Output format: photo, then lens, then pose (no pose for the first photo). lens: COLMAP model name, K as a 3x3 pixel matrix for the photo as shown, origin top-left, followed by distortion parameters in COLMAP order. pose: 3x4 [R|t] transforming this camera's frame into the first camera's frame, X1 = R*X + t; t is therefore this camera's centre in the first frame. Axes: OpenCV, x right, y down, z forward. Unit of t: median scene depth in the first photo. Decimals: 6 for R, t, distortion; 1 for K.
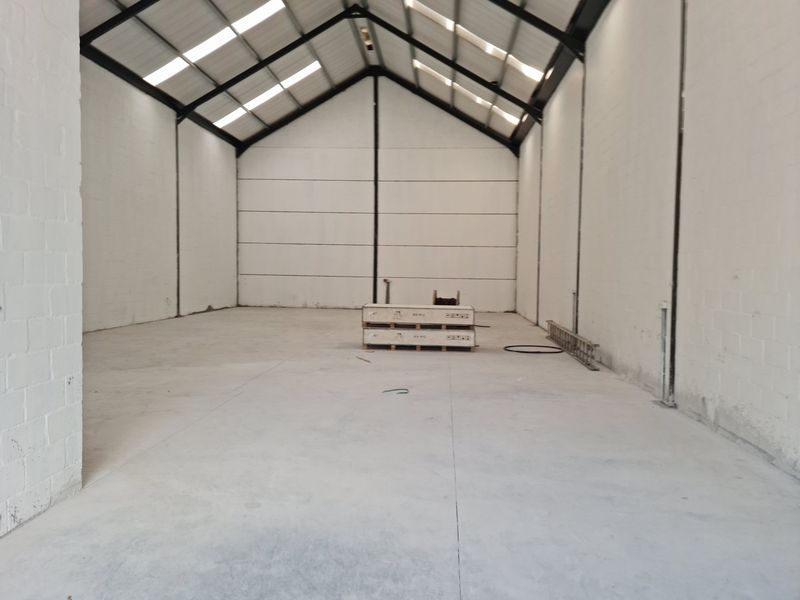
lens RADIAL K [[652.0, 0, 402.5], [0, 652.0, 337.1], [0, 0, 1]] dist [0.112046, -0.124665]
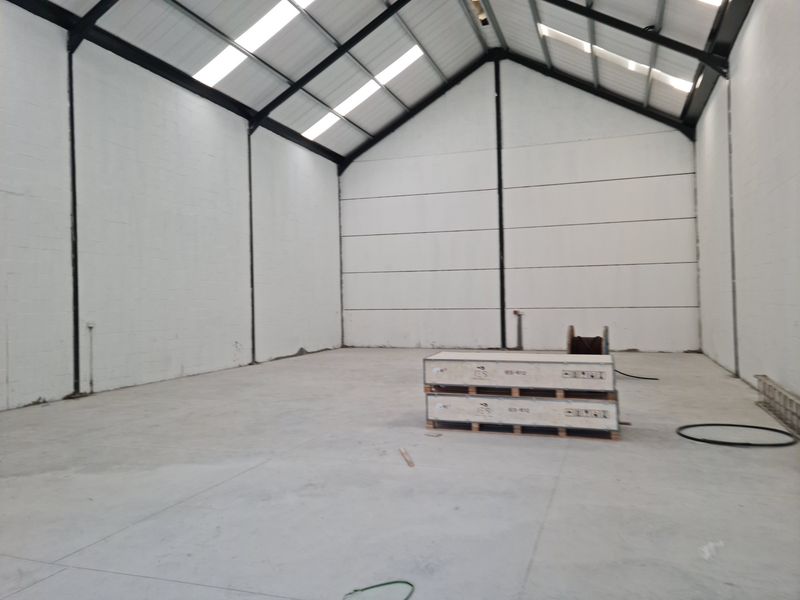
lens RADIAL K [[652.0, 0, 405.4], [0, 652.0, 304.2], [0, 0, 1]] dist [0.112046, -0.124665]
pose [[0.968011, -0.027185, -0.249429, 0.051452], [0.002747, 0.995202, -0.097806, -0.025193], [0.250891, 0.093992, 0.963441, 0.261653]]
